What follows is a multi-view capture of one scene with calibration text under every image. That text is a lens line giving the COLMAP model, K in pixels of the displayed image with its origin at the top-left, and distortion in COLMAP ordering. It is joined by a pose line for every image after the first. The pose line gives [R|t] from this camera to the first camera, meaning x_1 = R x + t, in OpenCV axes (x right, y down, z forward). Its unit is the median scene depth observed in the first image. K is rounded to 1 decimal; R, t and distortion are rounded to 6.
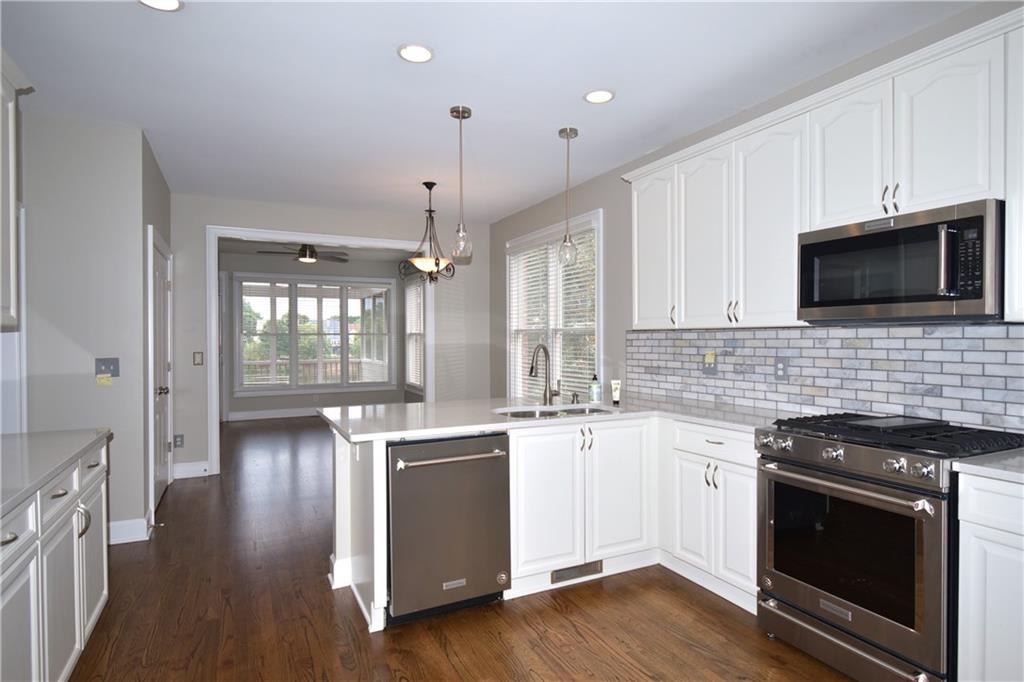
lens RADIAL K [[555.9, 0, 516.6], [0, 555.9, 344.3], [0, 0, 1]] dist [0.000238, -0.000359]
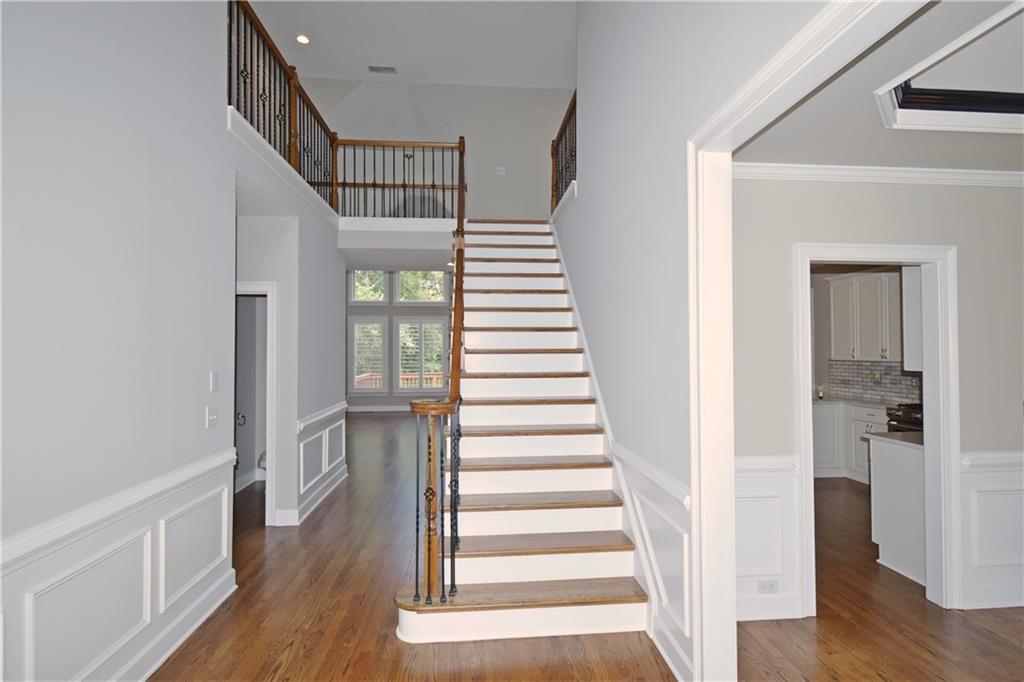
lens RADIAL K [[520.1, 0, 512.0], [0, 520.1, 341.0], [0, 0, 1]] dist [-0.004898, -0.000694]
pose [[0.926799, -0.004671, -0.375530, -0.137730], [-0.005911, 0.999617, -0.027021, -0.037895], [0.375512, 0.027263, 0.926416, -1.075806]]
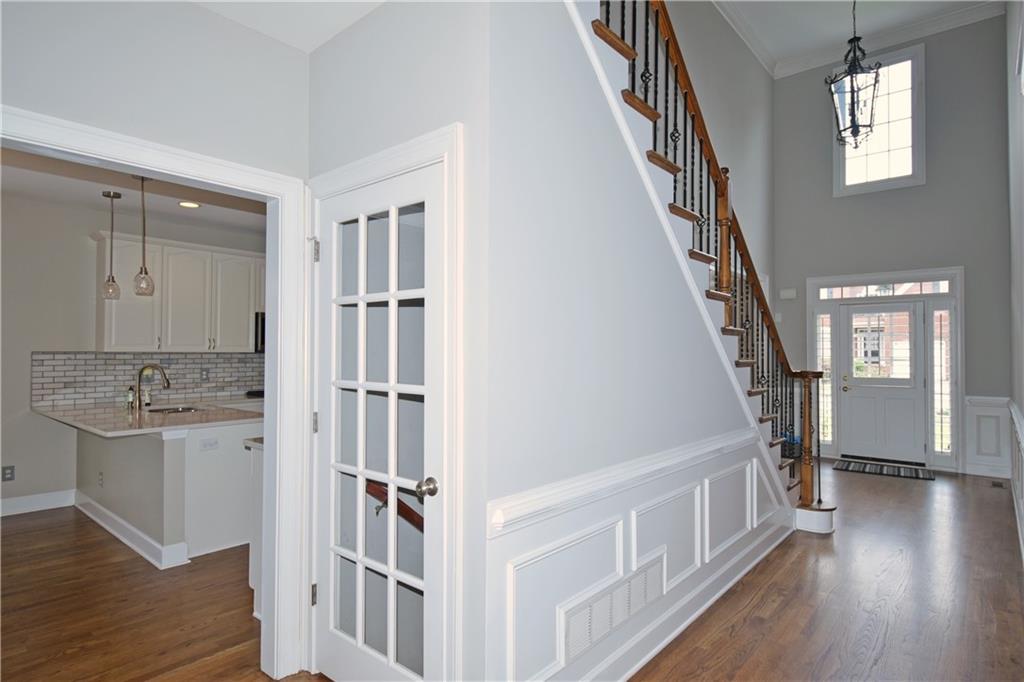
lens RADIAL K [[555.9, 0, 516.6], [0, 555.9, 344.3], [0, 0, 1]] dist [0.000238, -0.000359]
pose [[-0.390942, 0.023667, 0.920111, -1.411081], [0.013472, 0.999709, -0.019991, -0.005304], [-0.920317, 0.004580, -0.391147, 0.650461]]
